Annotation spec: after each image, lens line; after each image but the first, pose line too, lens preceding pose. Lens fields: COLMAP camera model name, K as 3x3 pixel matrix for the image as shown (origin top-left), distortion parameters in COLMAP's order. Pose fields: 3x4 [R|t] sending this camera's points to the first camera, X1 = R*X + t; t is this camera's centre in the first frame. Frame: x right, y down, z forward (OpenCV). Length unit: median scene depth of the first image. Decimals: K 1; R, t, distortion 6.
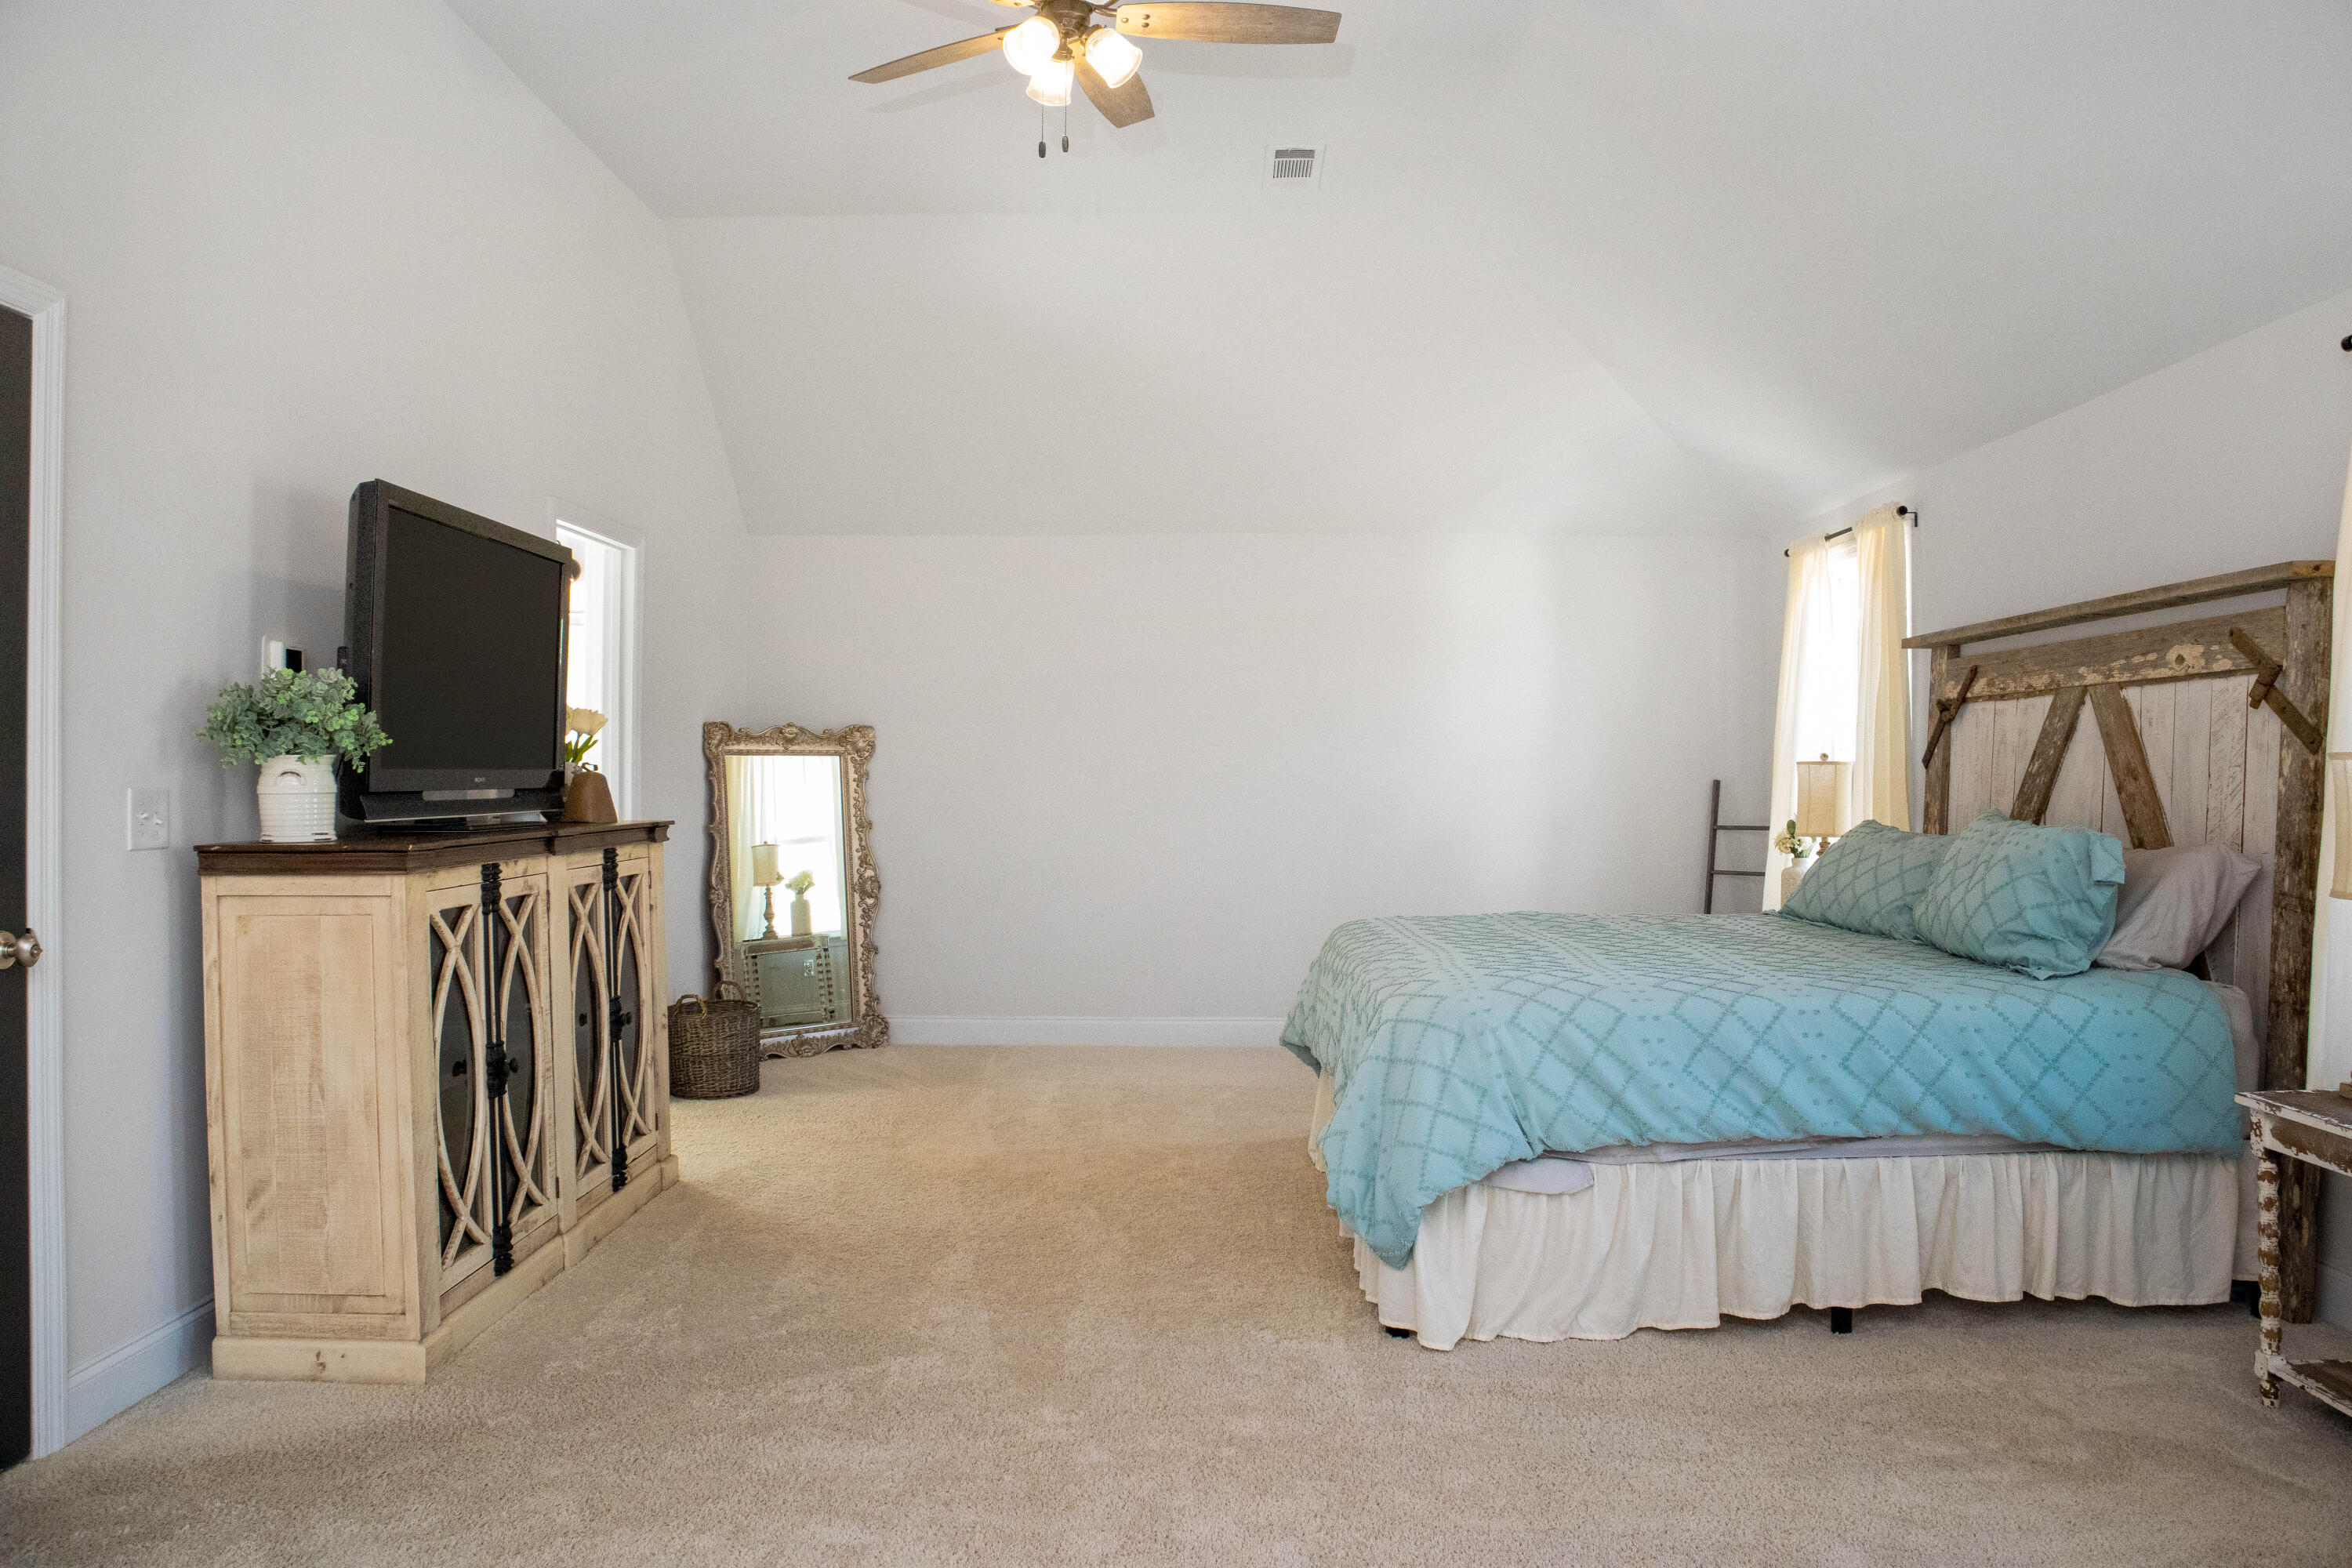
lens RADIAL K [[1636.3, 0, 1158.0], [0, 1636.3, 782.9], [0, 0, 1]] dist [-0.114073, 0.067247]
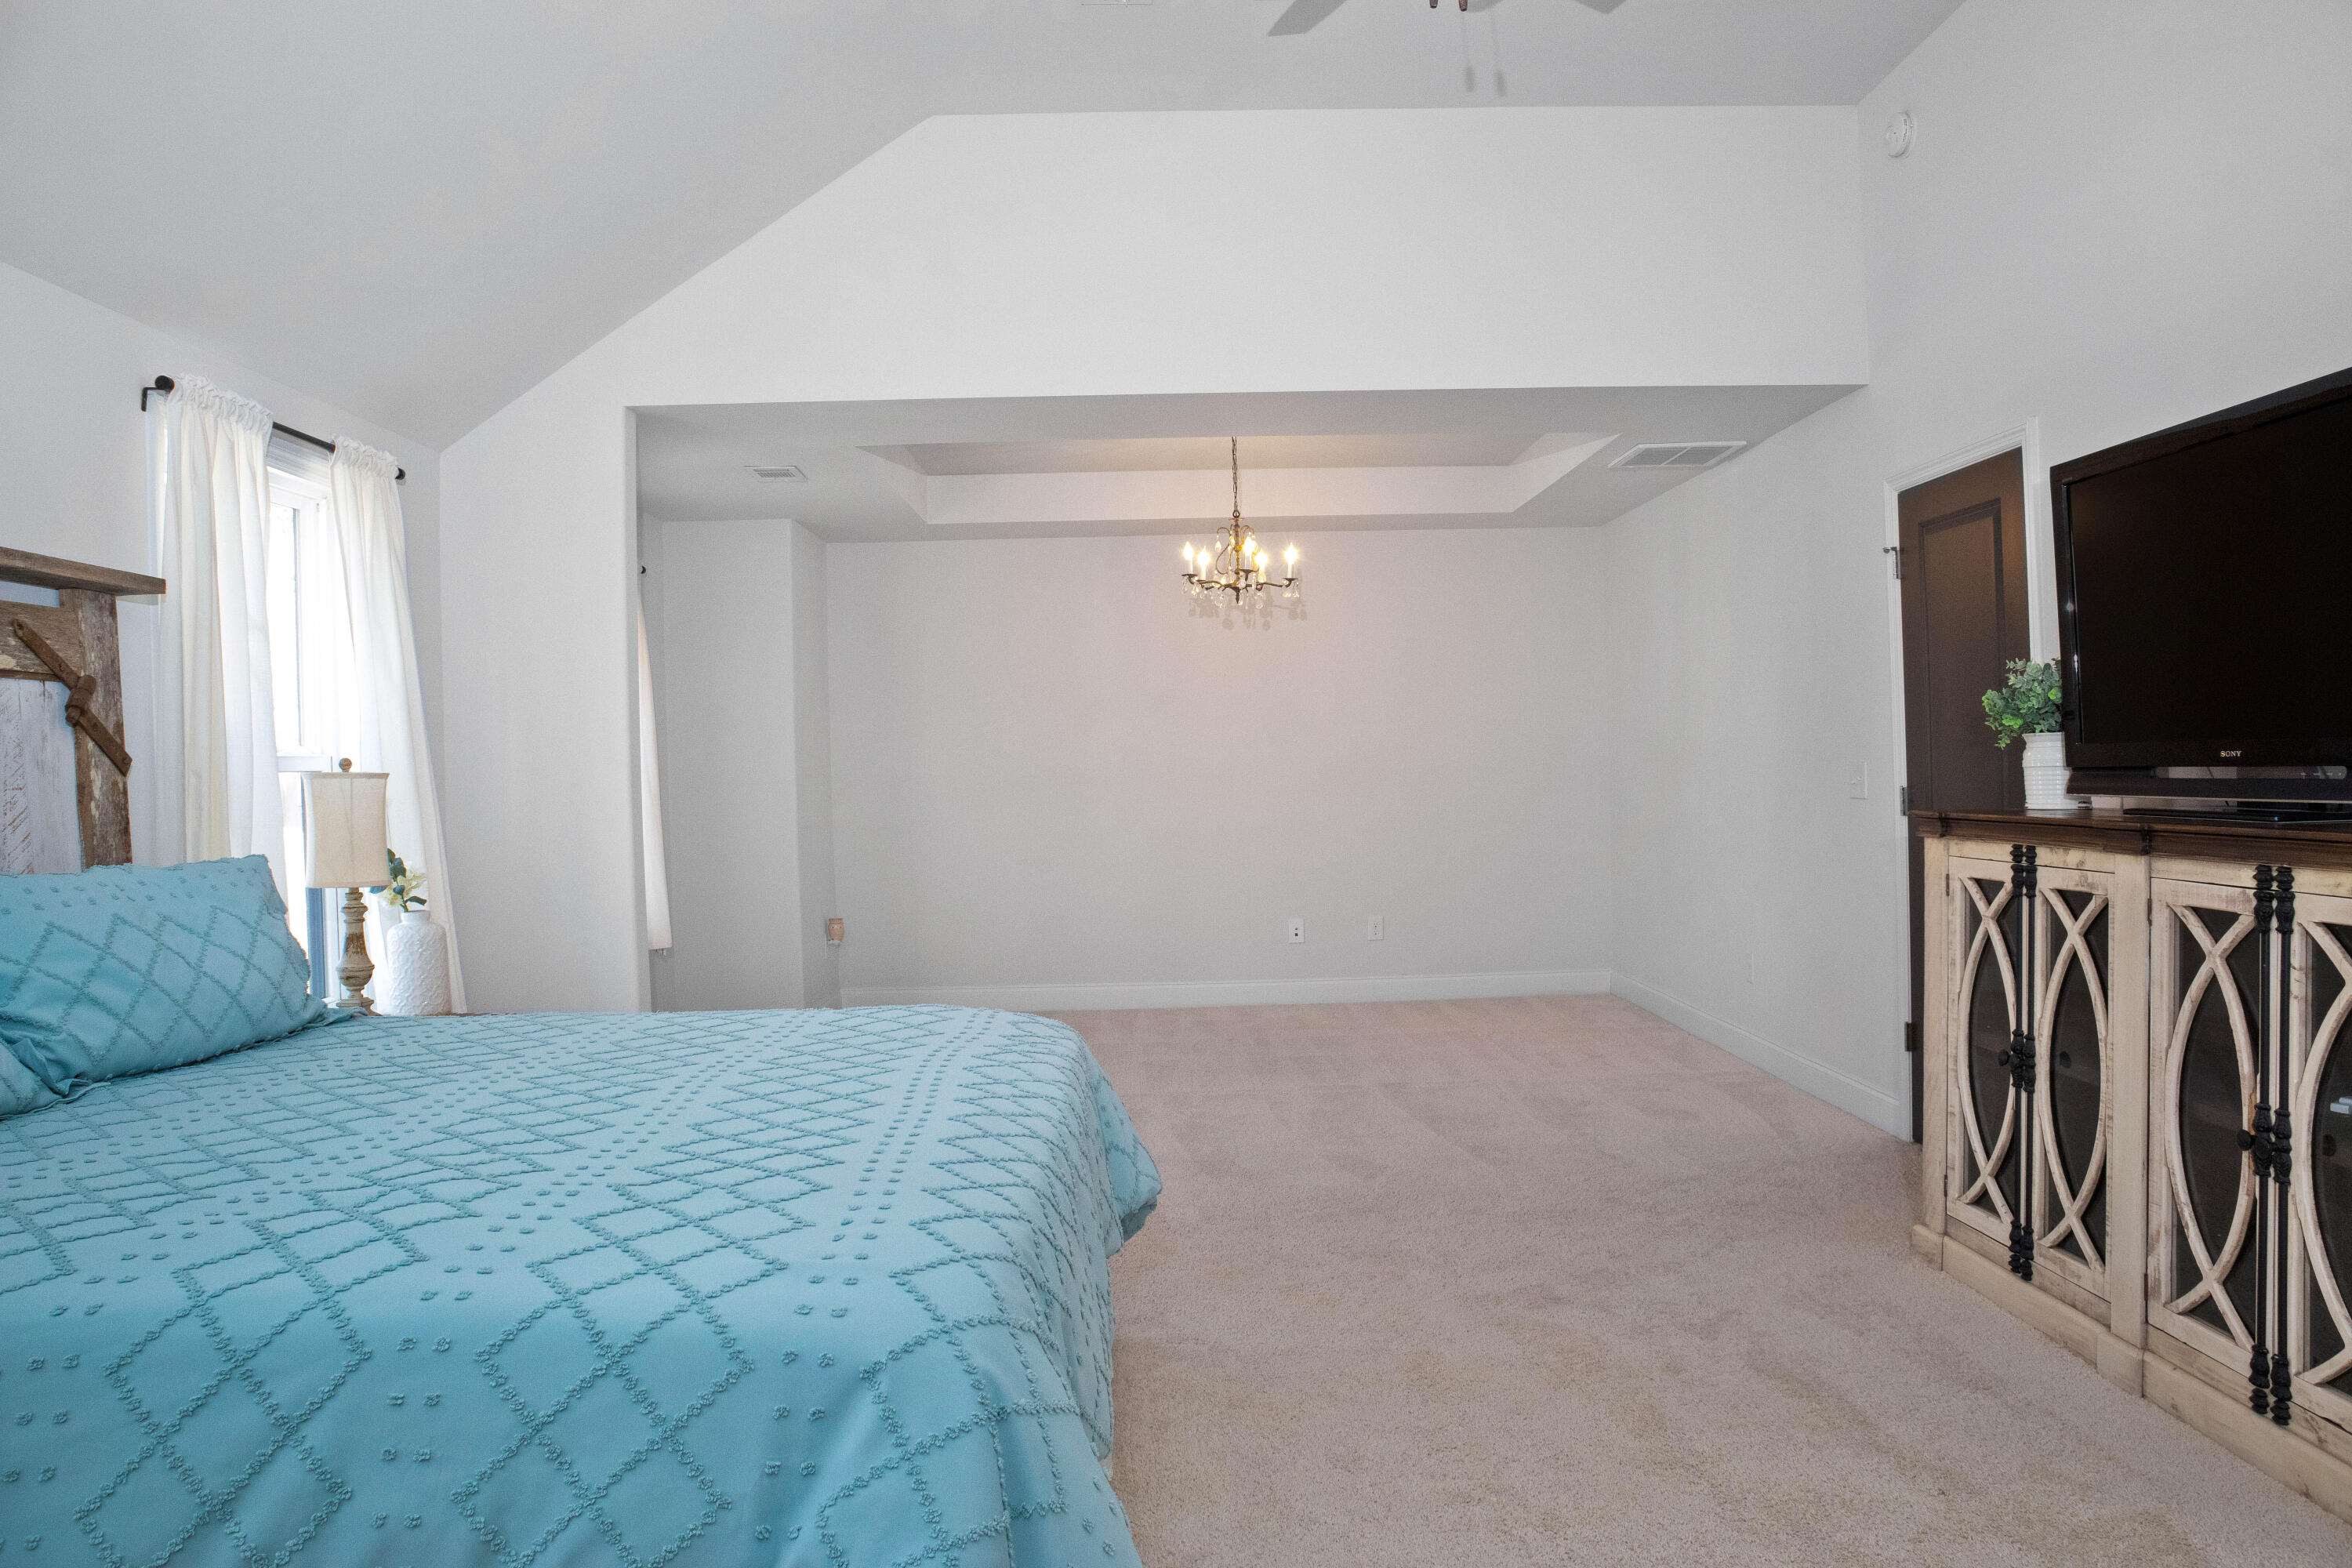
lens RADIAL K [[1636.3, 0, 1175.8], [0, 1636.3, 784.2], [0, 0, 1]] dist [-0.114073, 0.067247]
pose [[-0.998879, 0.024162, -0.040704, 0.119077], [0.023587, 0.999616, 0.014545, -0.010890], [0.041040, 0.013568, -0.999065, 1.834568]]
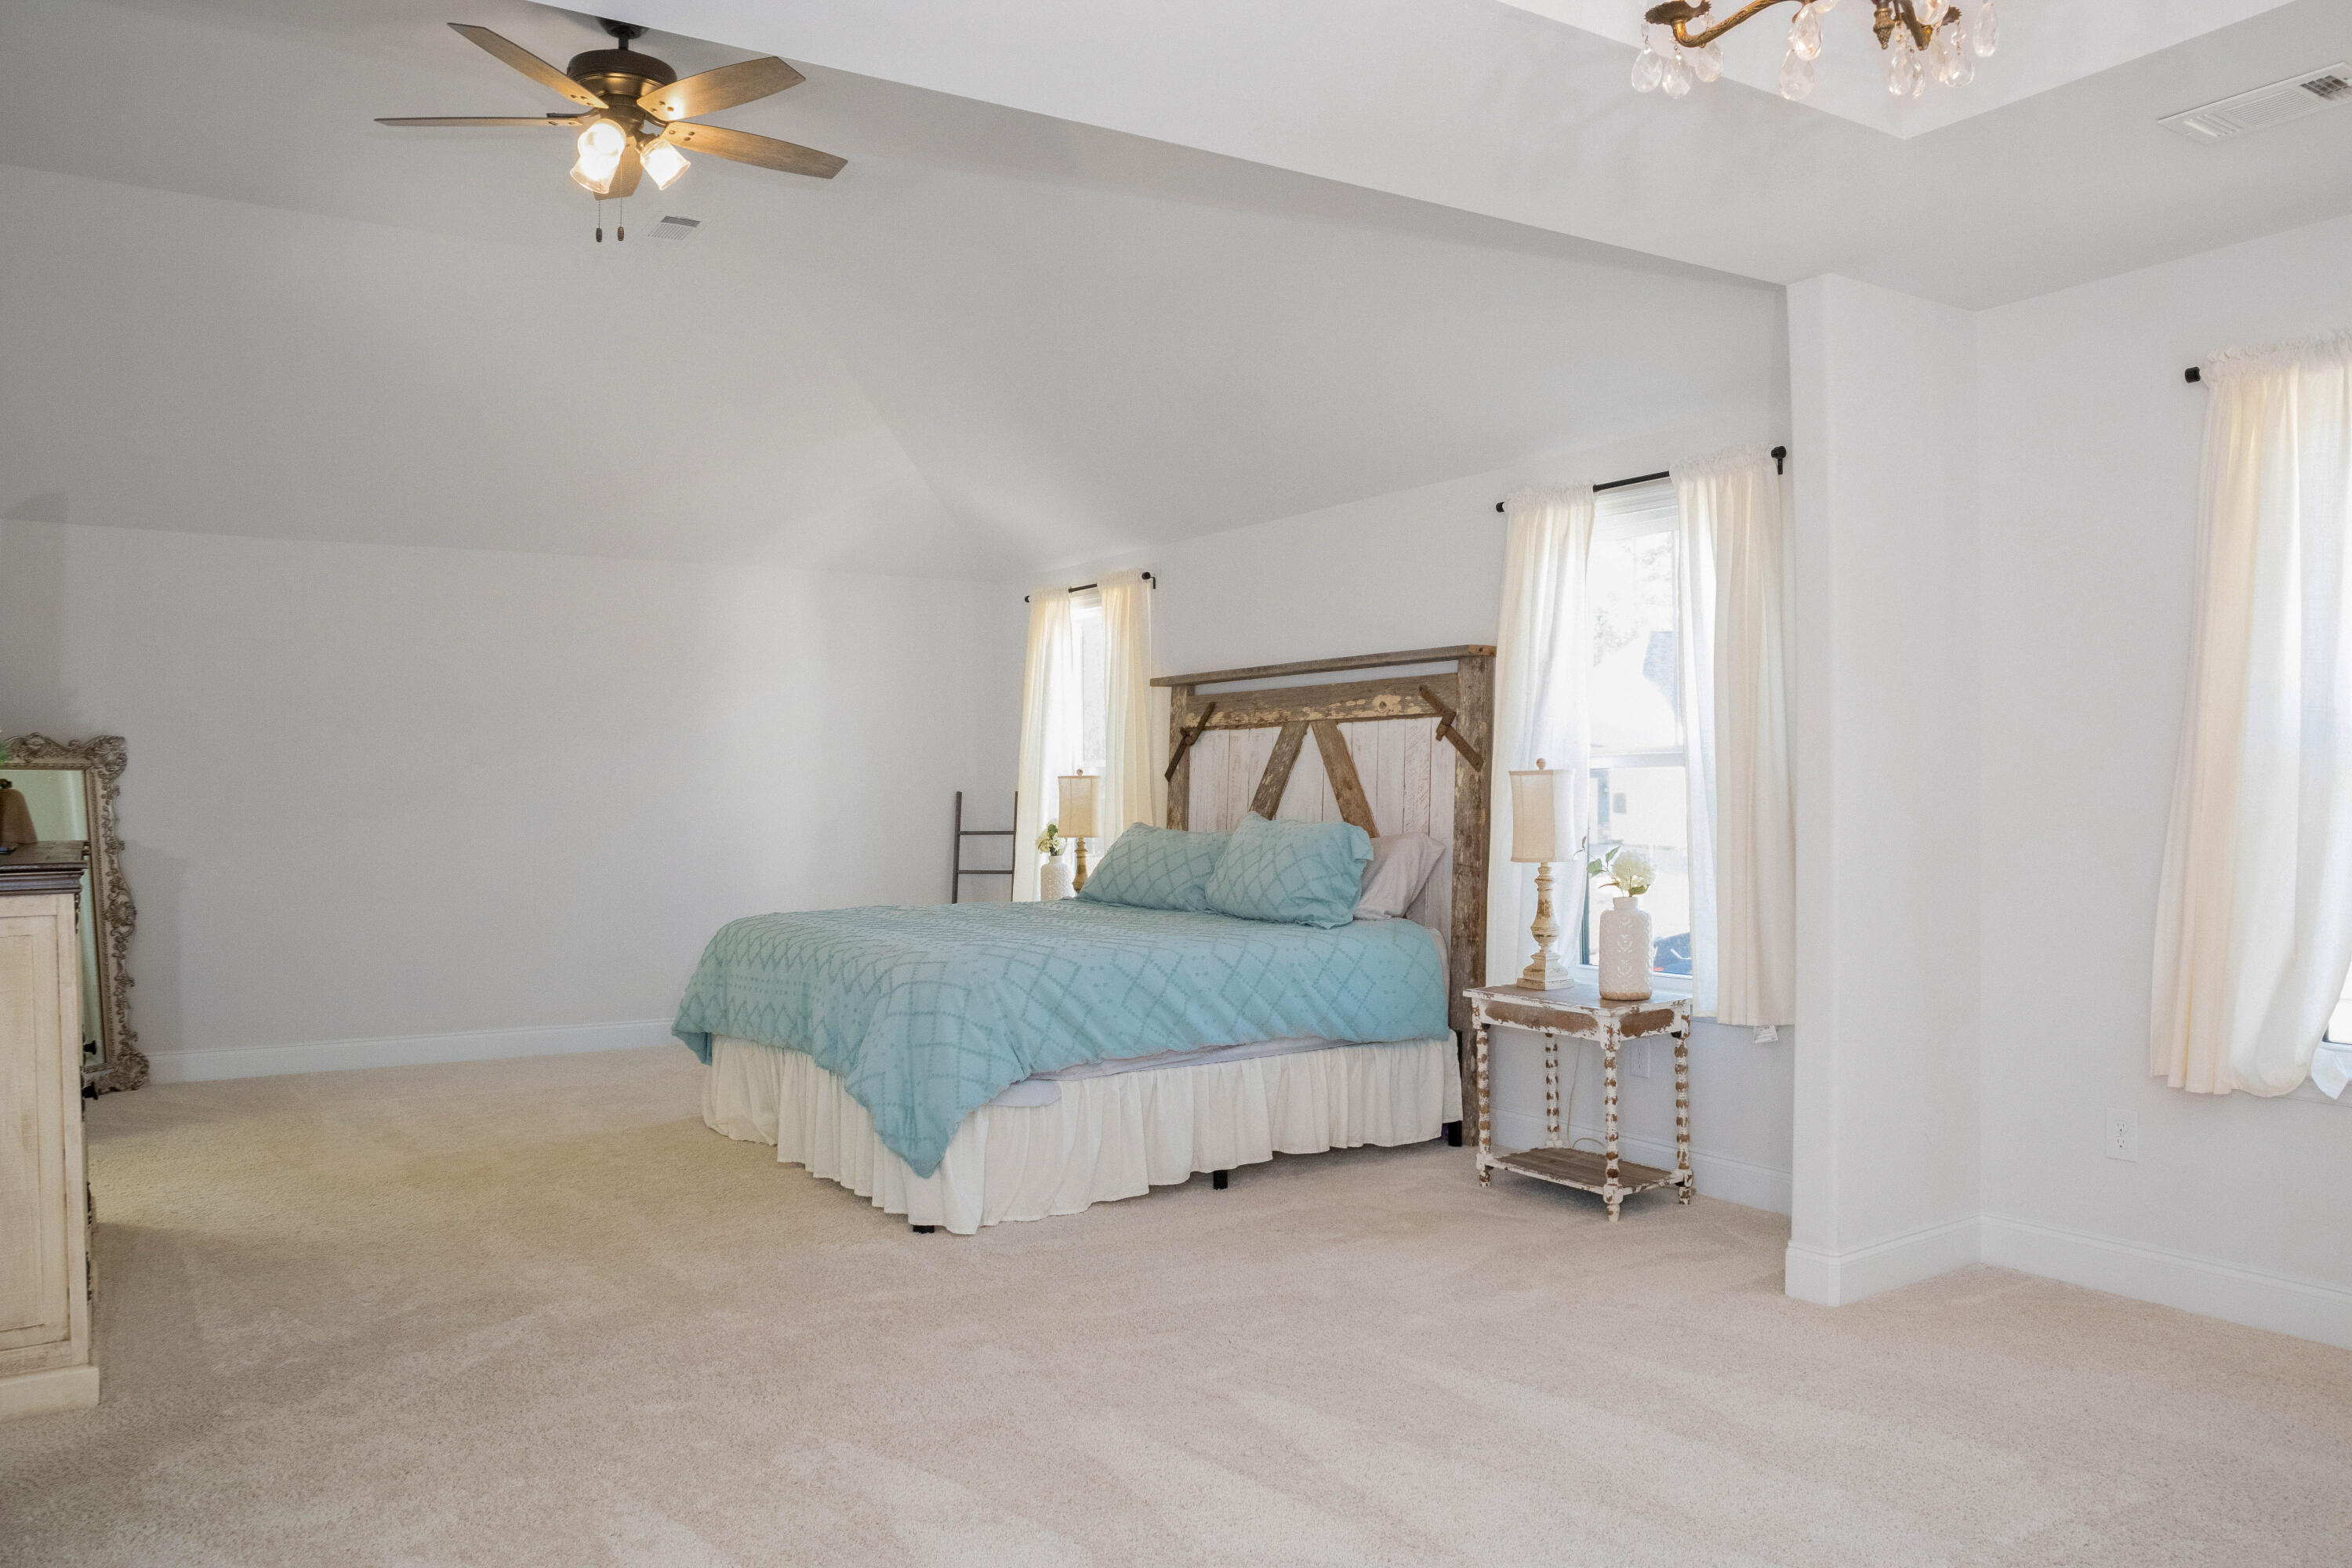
lens RADIAL K [[1743.7, 0, 1180.3], [0, 1743.7, 779.6], [0, 0, 1]] dist [-0.079769, 0.014198]
pose [[0.831575, -0.001892, 0.555409, -0.404695], [0.007049, 0.999950, -0.007147, -0.000527], [-0.555367, 0.009858, 0.831547, -0.223489]]
